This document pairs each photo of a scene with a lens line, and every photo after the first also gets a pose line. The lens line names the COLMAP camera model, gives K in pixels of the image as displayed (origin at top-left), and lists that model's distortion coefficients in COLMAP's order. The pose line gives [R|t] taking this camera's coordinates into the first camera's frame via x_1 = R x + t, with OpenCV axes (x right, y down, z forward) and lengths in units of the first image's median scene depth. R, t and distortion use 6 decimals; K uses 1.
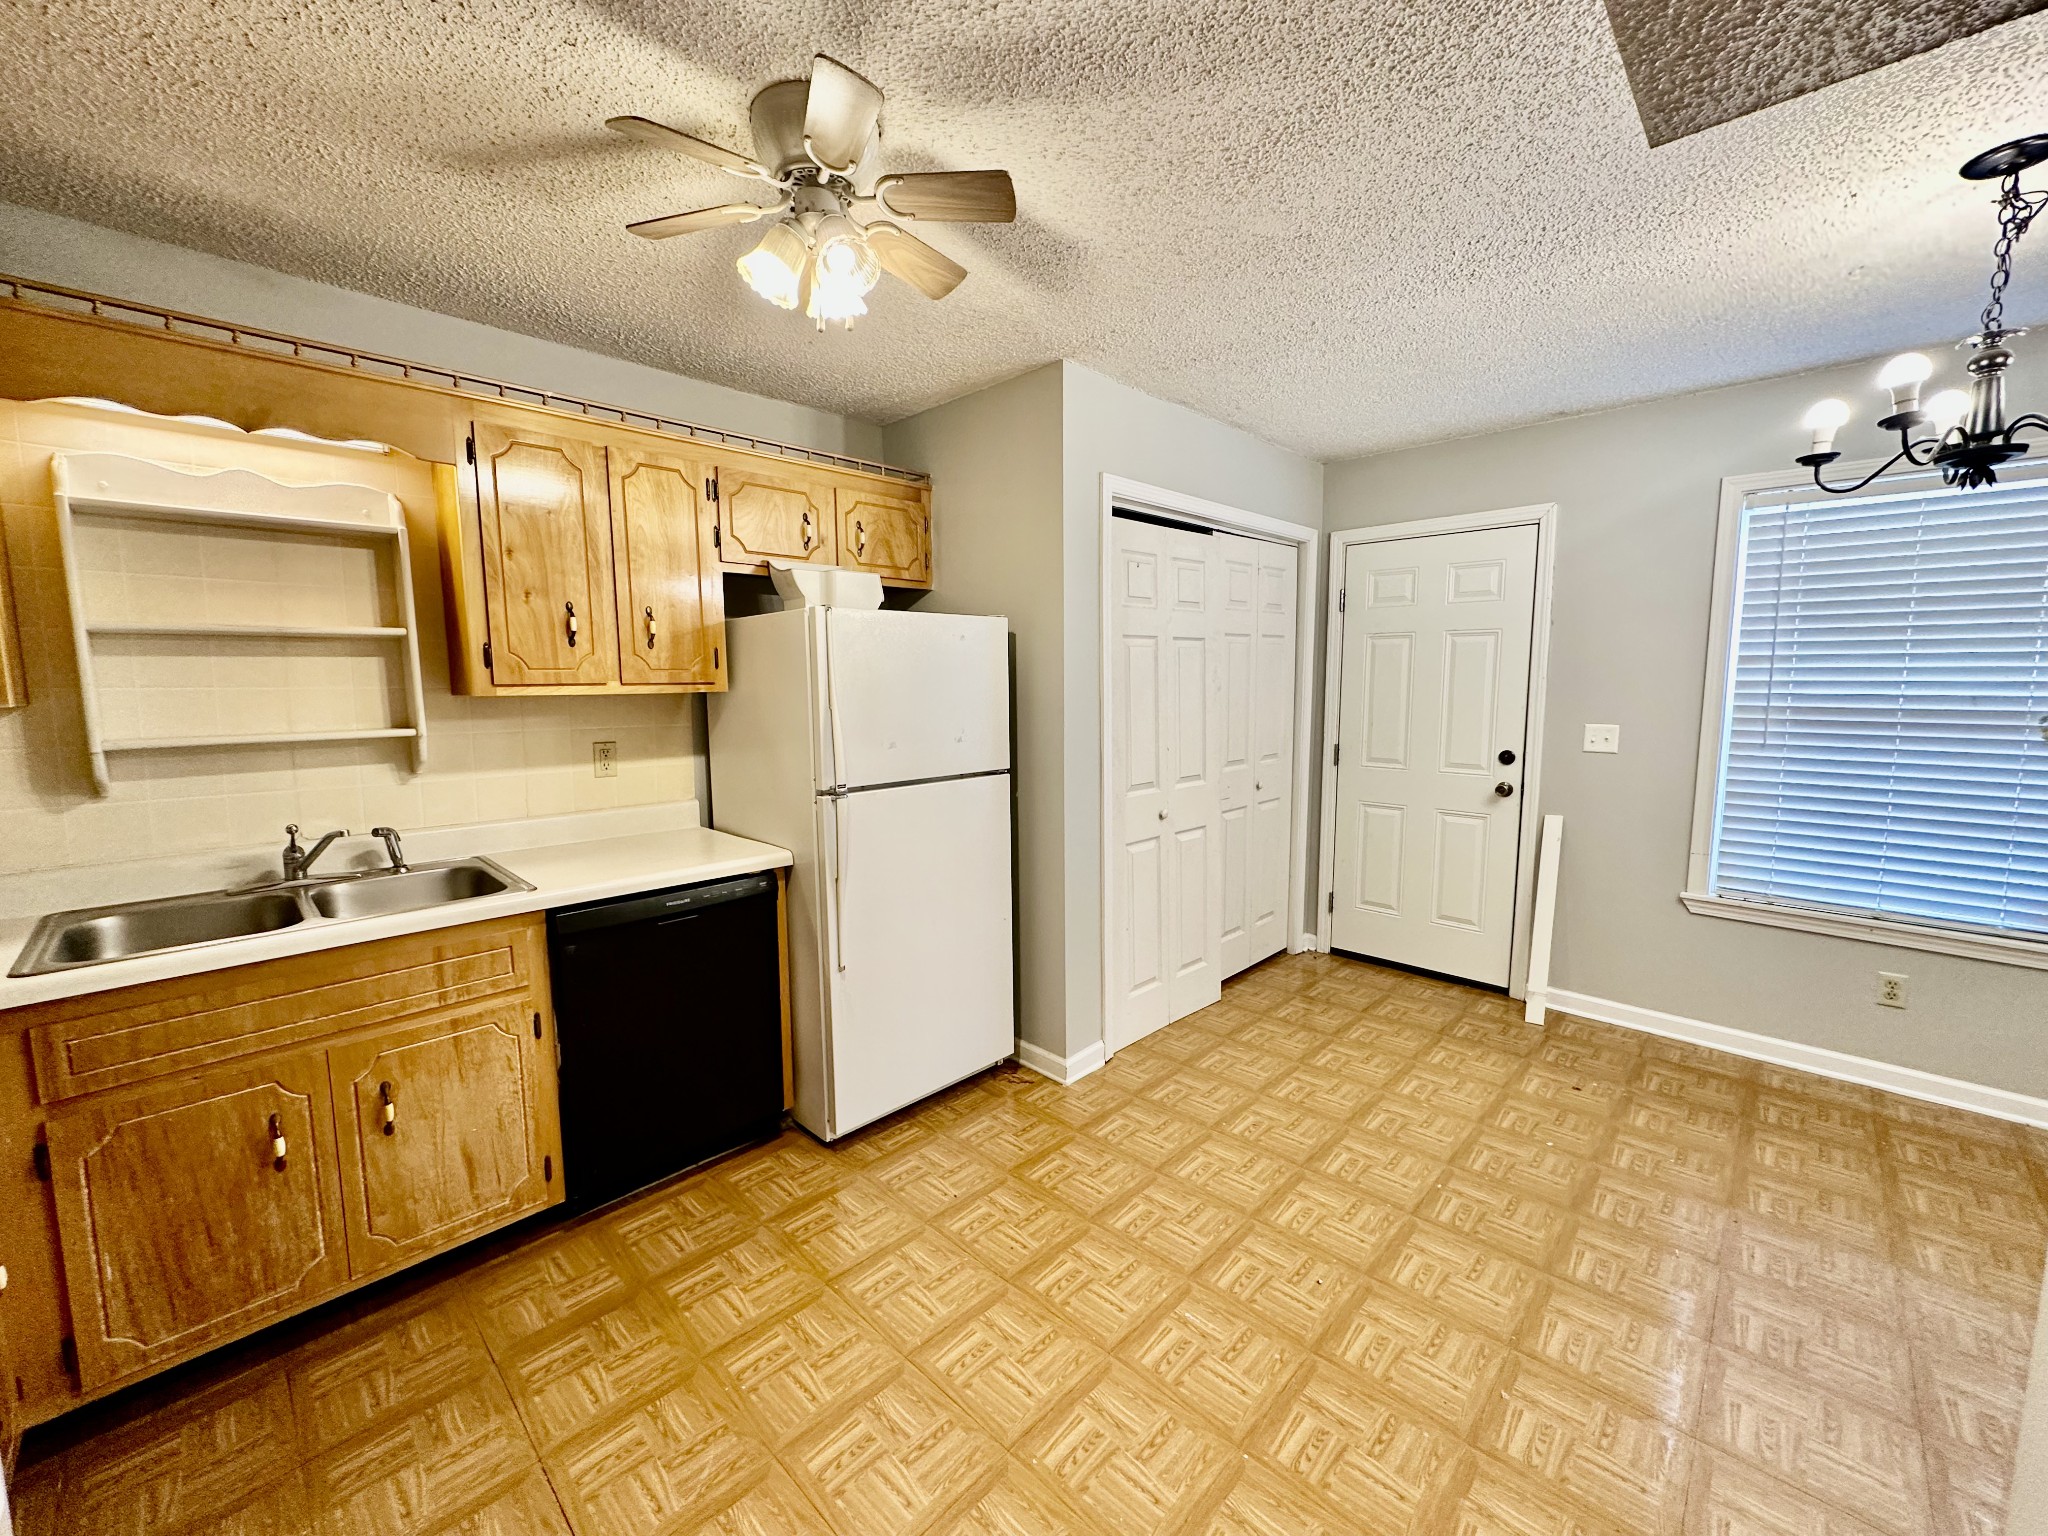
lens RADIAL K [[817.6, 0, 1018.7], [0, 817.6, 767.1], [0, 0, 1]] dist [0.000250, -0.000947]
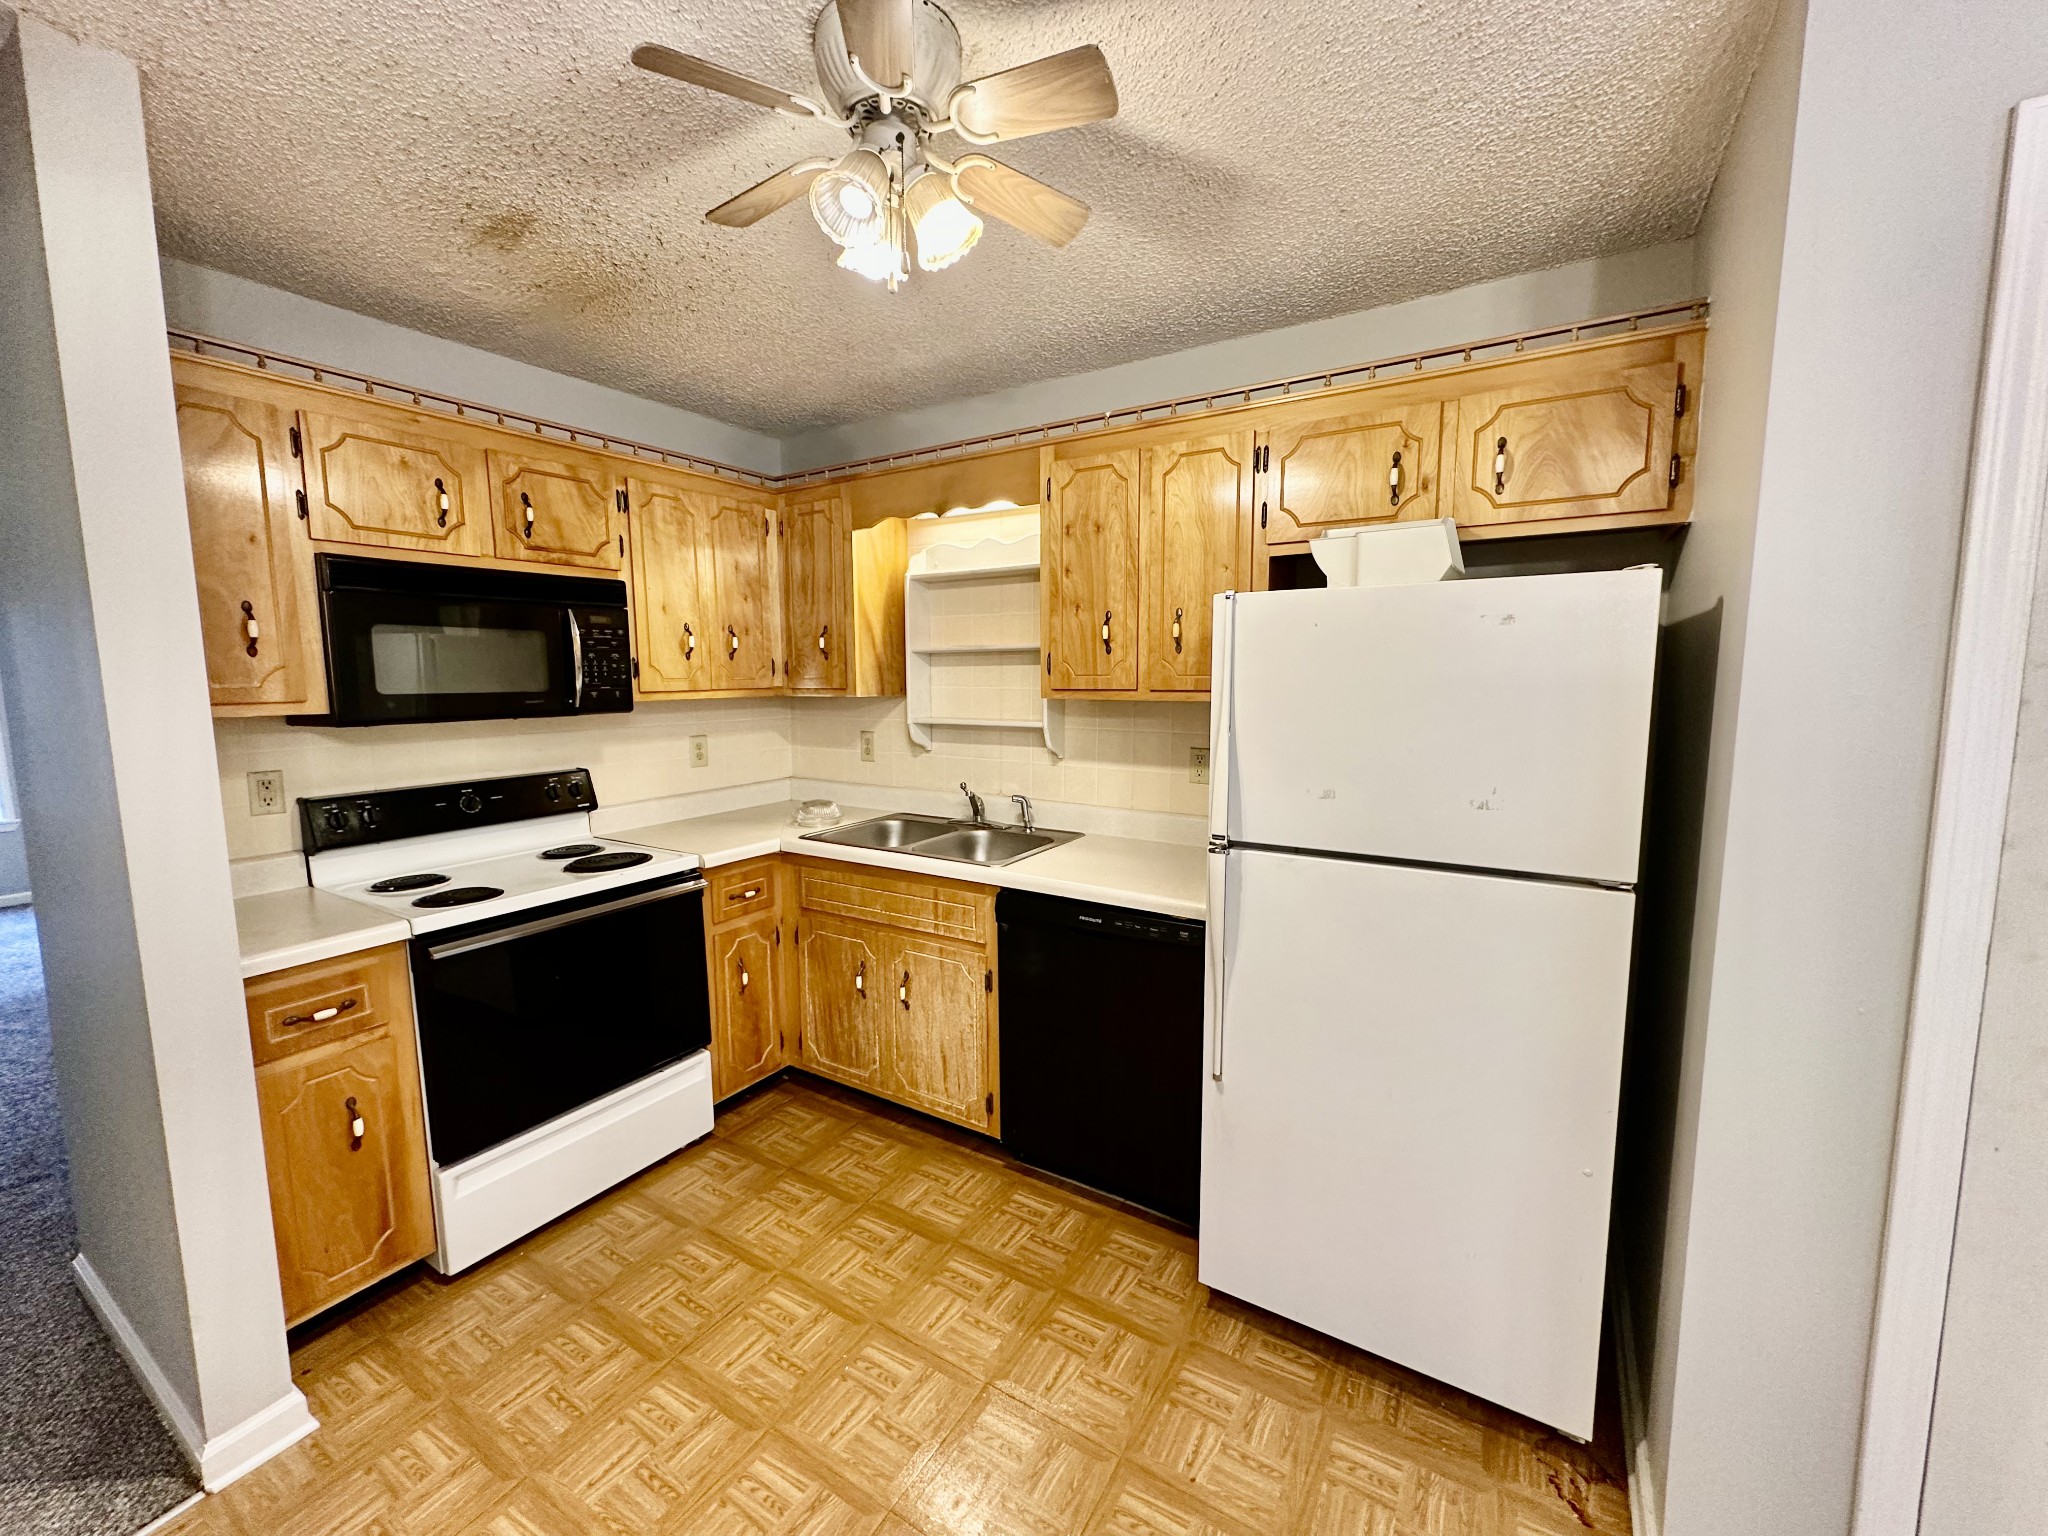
lens RADIAL K [[817.6, 0, 1022.6], [0, 817.6, 766.1], [0, 0, 1]] dist [0.000250, -0.000947]
pose [[0.214292, 0.117832, -0.969636, 0.422519], [-0.104598, 0.989757, 0.097161, -0.086862], [0.971153, 0.080601, 0.224422, 0.610700]]
